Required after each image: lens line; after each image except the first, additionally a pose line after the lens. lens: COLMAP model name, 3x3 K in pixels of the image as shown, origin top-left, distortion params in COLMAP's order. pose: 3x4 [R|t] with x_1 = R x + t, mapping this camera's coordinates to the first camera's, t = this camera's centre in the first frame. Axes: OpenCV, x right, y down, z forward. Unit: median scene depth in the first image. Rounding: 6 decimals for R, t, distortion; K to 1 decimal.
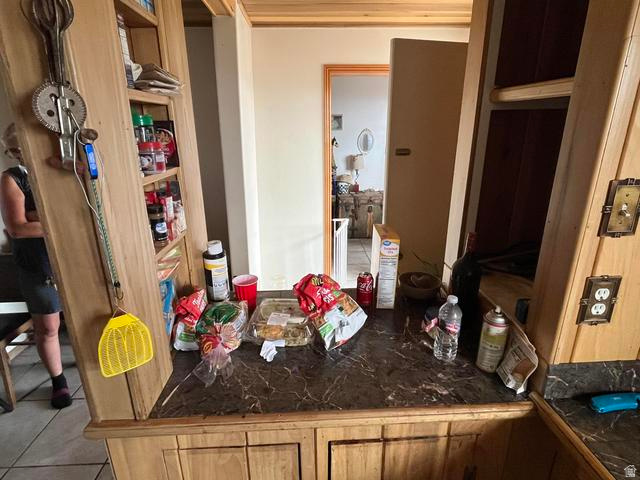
lens RADIAL K [[349.3, 0, 316.4], [0, 349.3, 236.5], [0, 0, 1]] dist [-0.004976, 0.000365]
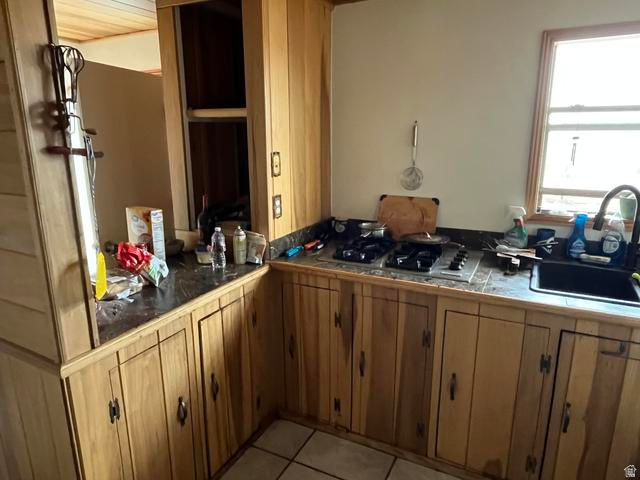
lens RADIAL K [[424.7, 0, 320.0], [0, 424.7, 240.0], [0, 0, 1]] dist [-0.003415, 0.000116]
pose [[0.496769, -0.207417, 0.842733, -1.268676], [0.265946, 0.960689, 0.079681, 0.221549], [-0.826132, 0.184538, 0.532402, -0.586427]]
